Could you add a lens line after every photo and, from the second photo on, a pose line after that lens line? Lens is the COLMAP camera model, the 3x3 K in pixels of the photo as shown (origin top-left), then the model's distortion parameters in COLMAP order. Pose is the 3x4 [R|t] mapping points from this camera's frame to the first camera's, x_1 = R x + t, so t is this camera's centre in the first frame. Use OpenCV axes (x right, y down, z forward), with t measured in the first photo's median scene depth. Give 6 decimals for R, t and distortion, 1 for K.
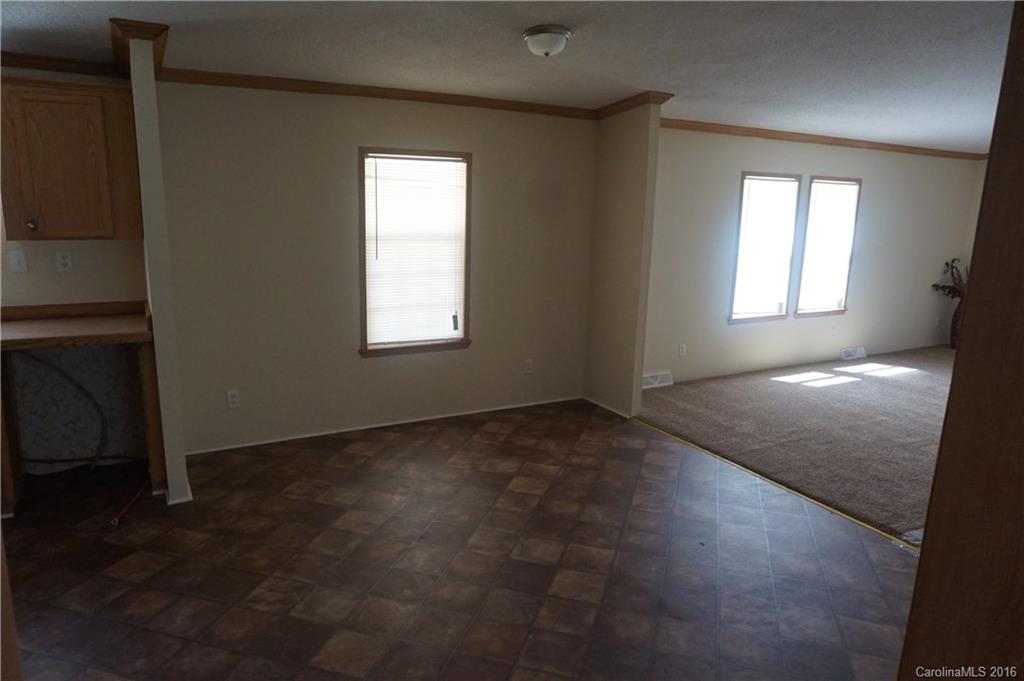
lens RADIAL K [[687.3, 0, 508.5], [0, 687.3, 338.4], [0, 0, 1]] dist [-0.043951, 0.032238]
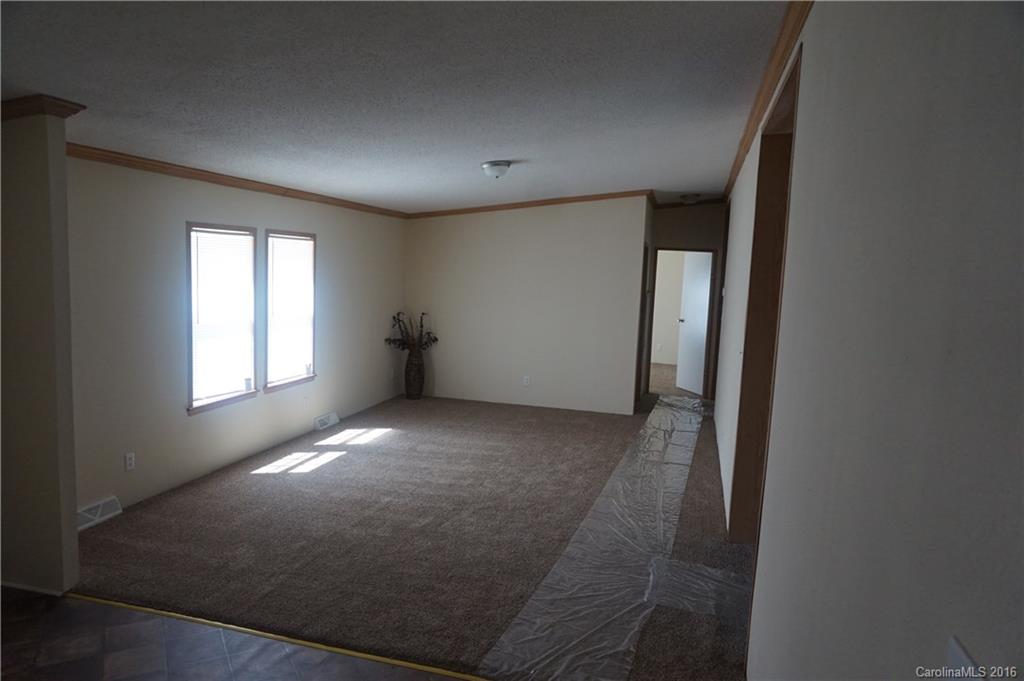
lens RADIAL K [[687.3, 0, 508.5], [0, 687.3, 338.4], [0, 0, 1]] dist [-0.043951, 0.032238]
pose [[0.694769, -0.076522, 0.715151, 0.027524], [0.128090, 0.991593, -0.018338, -0.049439], [-0.707735, 0.104344, 0.698730, 0.203690]]
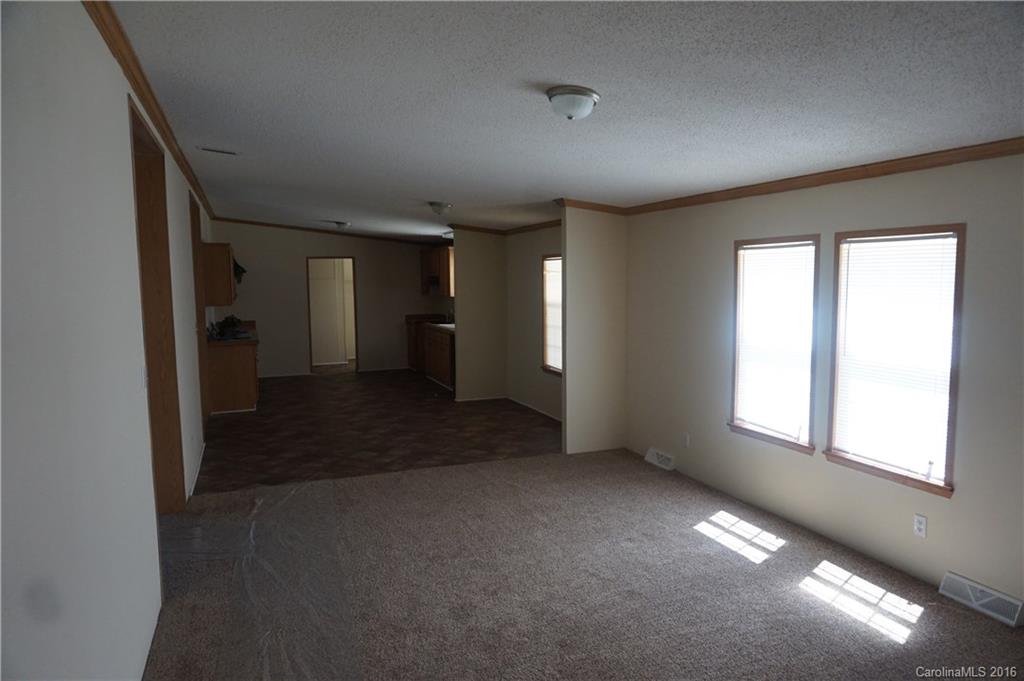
lens RADIAL K [[687.3, 0, 508.5], [0, 687.3, 338.4], [0, 0, 1]] dist [-0.043951, 0.032238]
pose [[-0.135092, 0.065340, -0.988676, 1.212623], [-0.194973, 0.976561, 0.091180, -0.156302], [0.971461, 0.205082, -0.119186, 0.876569]]
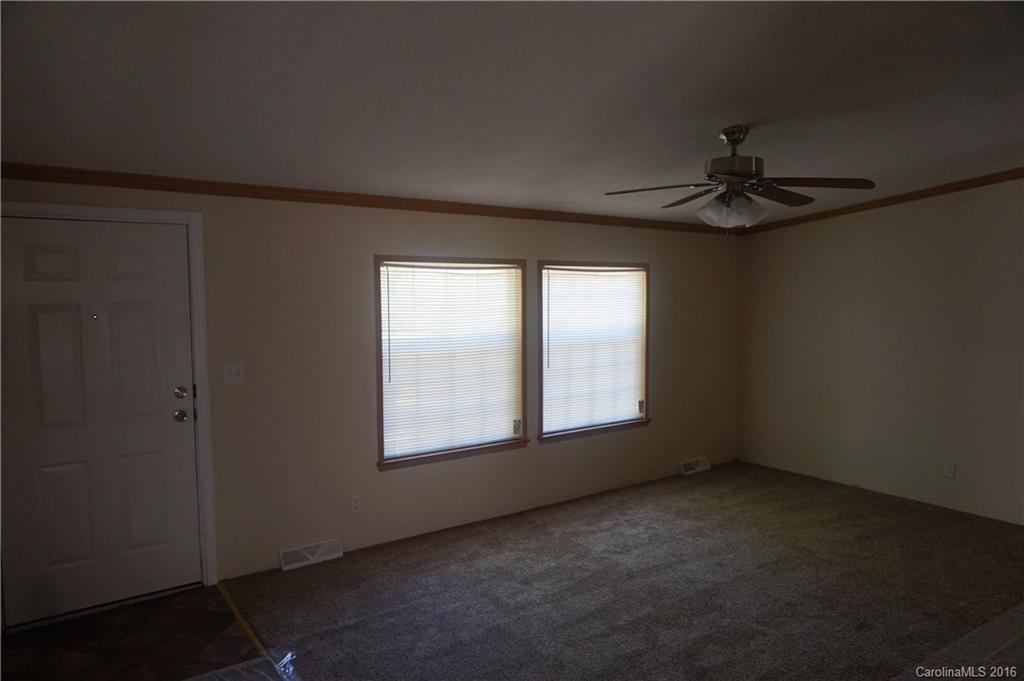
lens RADIAL K [[687.3, 0, 508.5], [0, 687.3, 338.4], [0, 0, 1]] dist [-0.043951, 0.032238]
pose [[0.992703, -0.042181, 0.112969, 0.344927], [0.057577, 0.988938, -0.136698, -0.049518], [-0.105953, 0.142205, 0.984150, 0.263665]]
